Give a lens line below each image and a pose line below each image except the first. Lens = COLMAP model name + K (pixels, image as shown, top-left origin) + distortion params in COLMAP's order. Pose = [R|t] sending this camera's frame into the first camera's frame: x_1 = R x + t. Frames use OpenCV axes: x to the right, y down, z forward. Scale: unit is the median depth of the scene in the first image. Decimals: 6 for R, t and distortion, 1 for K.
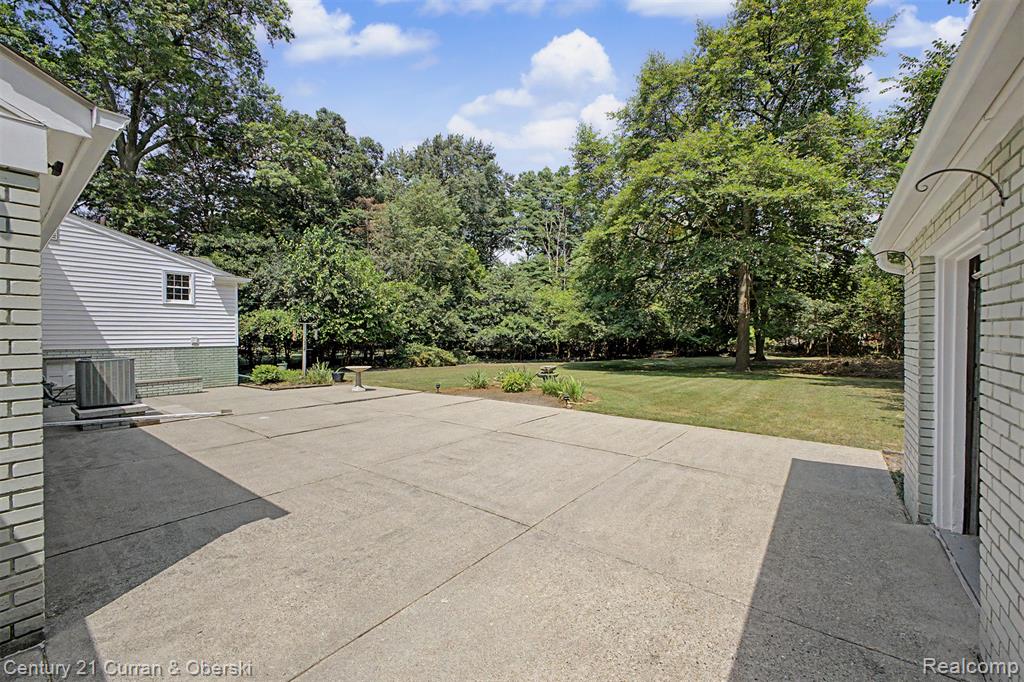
lens RADIAL K [[413.5, 0, 512.3], [0, 413.5, 341.5], [0, 0, 1]] dist [0.021615, -0.000638]
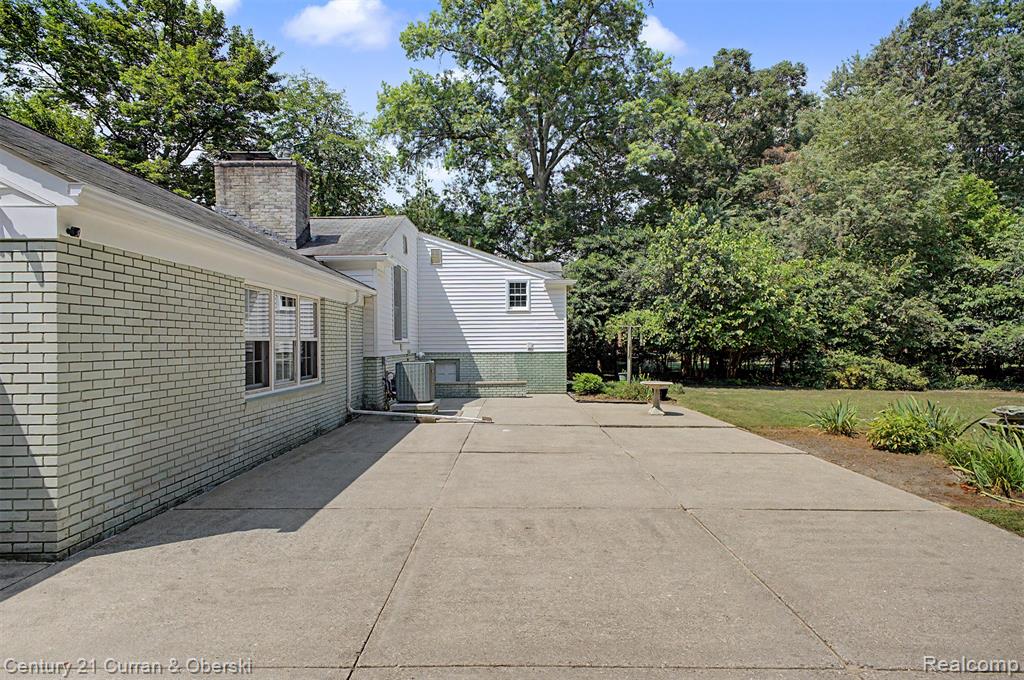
lens RADIAL K [[525.0, 0, 511.8], [0, 525.0, 341.2], [0, 0, 1]] dist [0.021584, -0.002046]
pose [[0.611059, 0.001166, -0.791584, 0.128051], [-0.007156, 0.999966, -0.004051, -0.004775], [0.791552, 0.008140, 0.611047, 0.111752]]
